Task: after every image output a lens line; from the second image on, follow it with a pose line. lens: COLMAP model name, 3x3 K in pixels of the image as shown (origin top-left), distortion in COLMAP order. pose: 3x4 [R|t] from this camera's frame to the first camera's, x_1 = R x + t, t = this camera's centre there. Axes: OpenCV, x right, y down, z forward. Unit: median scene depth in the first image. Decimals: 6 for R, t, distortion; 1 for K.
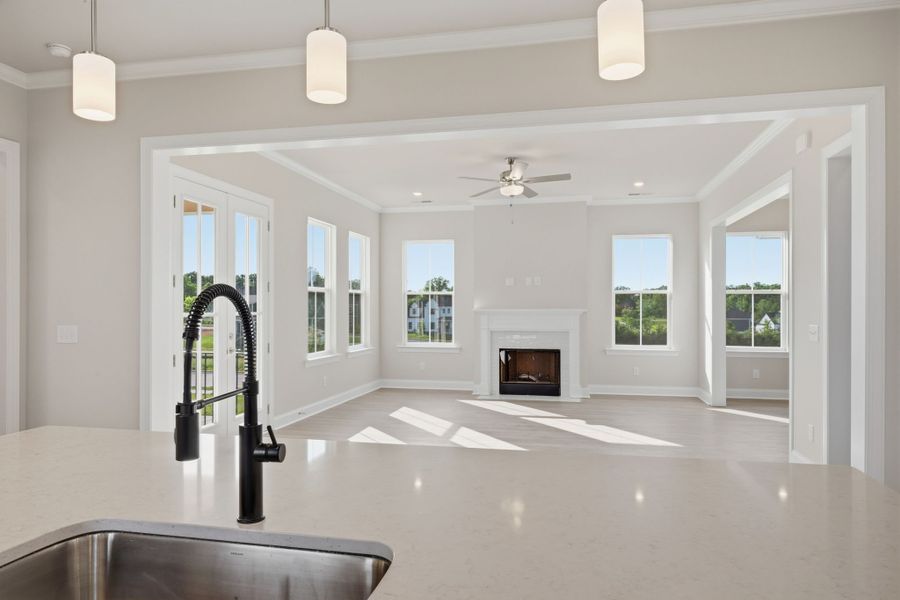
lens RADIAL K [[563.8, 0, 471.7], [0, 563.8, 305.5], [0, 0, 1]] dist [-0.010133, 0.000378]
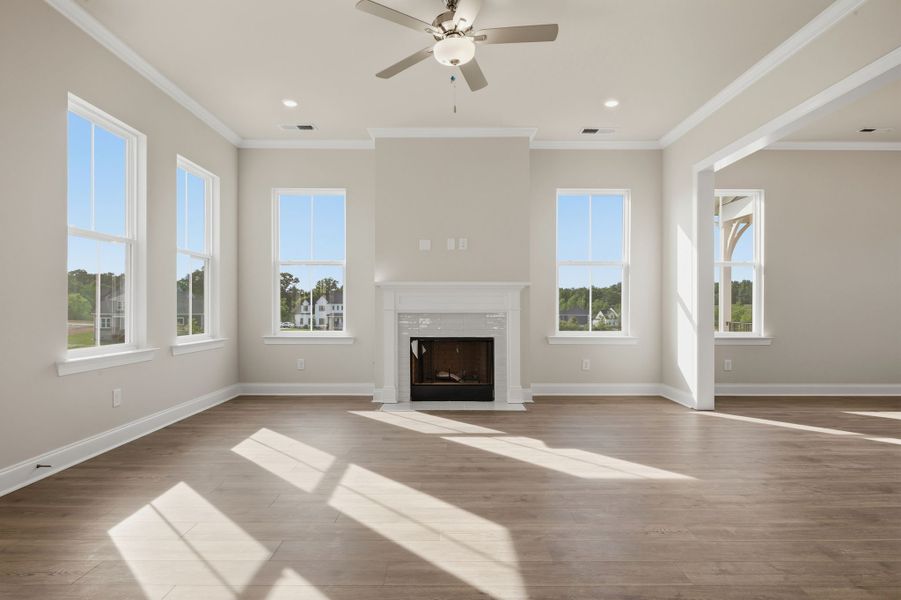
lens RADIAL K [[495.9, 0, 453.5], [0, 495.9, 305.5], [0, 0, 1]] dist [-0.004771, -0.000987]
pose [[0.982273, 0.000626, 0.187454, -0.015783], [-0.001467, 0.999989, 0.004344, 0.033339], [-0.187449, -0.004542, 0.982264, 0.373357]]
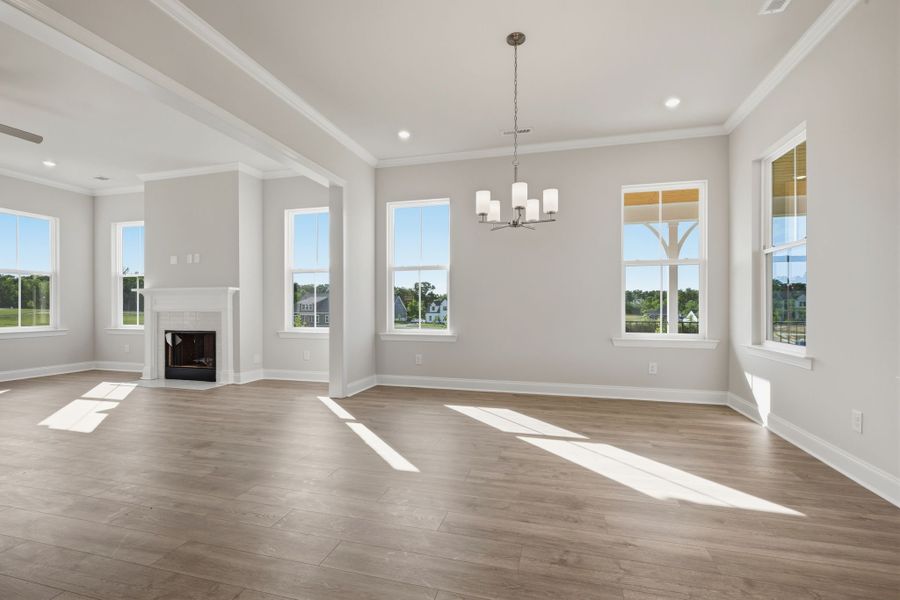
lens RADIAL K [[495.4, 0, 466.7], [0, 495.4, 302.8], [0, 0, 1]] dist [-0.004771, -0.000987]
pose [[0.989588, -0.007041, -0.143758, 0.681131], [0.006369, 0.999967, -0.005134, 0.037784], [0.143789, 0.004165, 0.989600, 0.251001]]
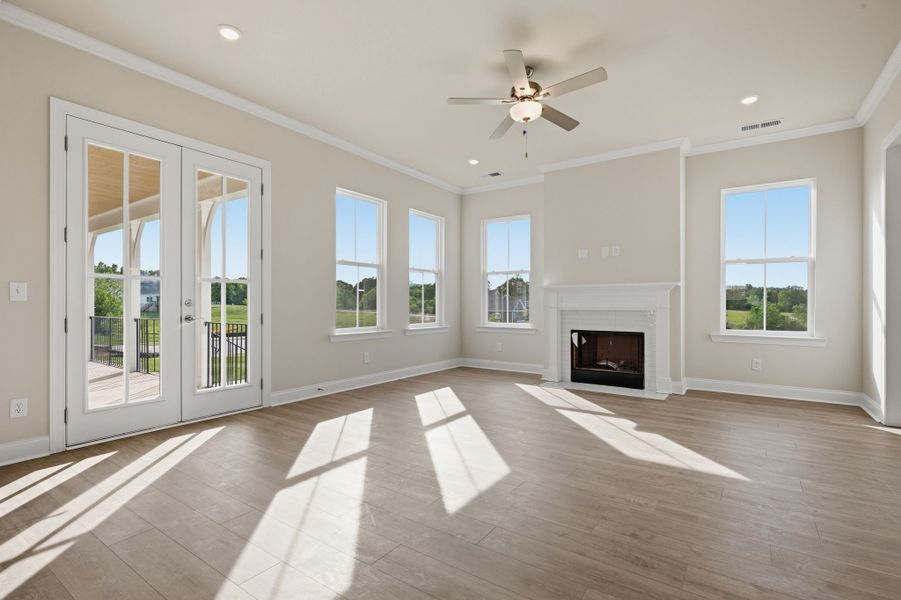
lens RADIAL K [[417.1, 0, 464.1], [0, 417.1, 305.4], [0, 0, 1]] dist [-0.004334, -0.000338]
pose [[0.919929, 0.001246, -0.392083, 0.152919], [0.001688, 0.999973, 0.007138, 0.033319], [0.392082, -0.007229, 0.919902, 0.336640]]
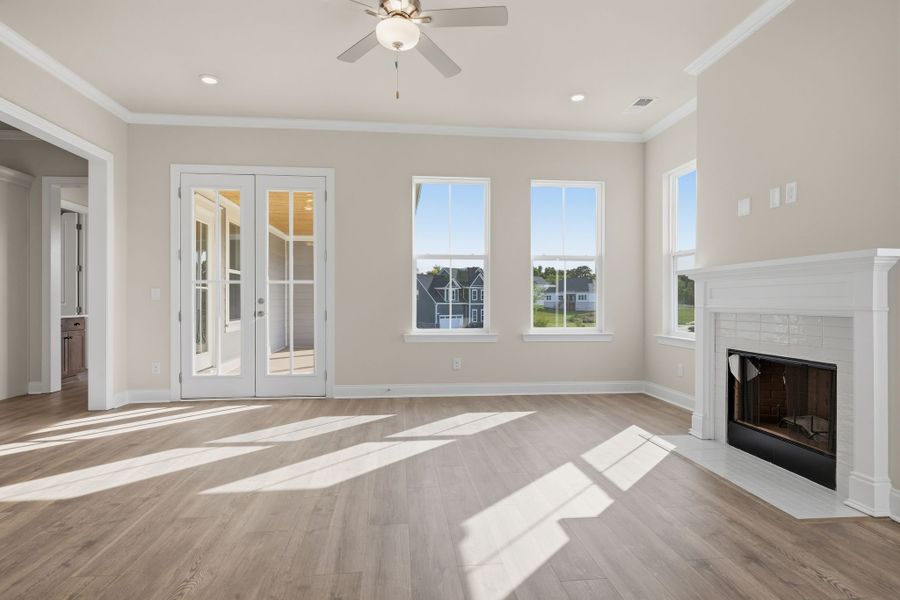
lens RADIAL K [[495.4, 0, 468.1], [0, 495.4, 307.1], [0, 0, 1]] dist [-0.004771, -0.000987]
pose [[0.303351, 0.008613, -0.952840, 0.391291], [0.003903, 0.999940, 0.010281, 0.035438], [0.952871, -0.006837, 0.303299, 0.666973]]
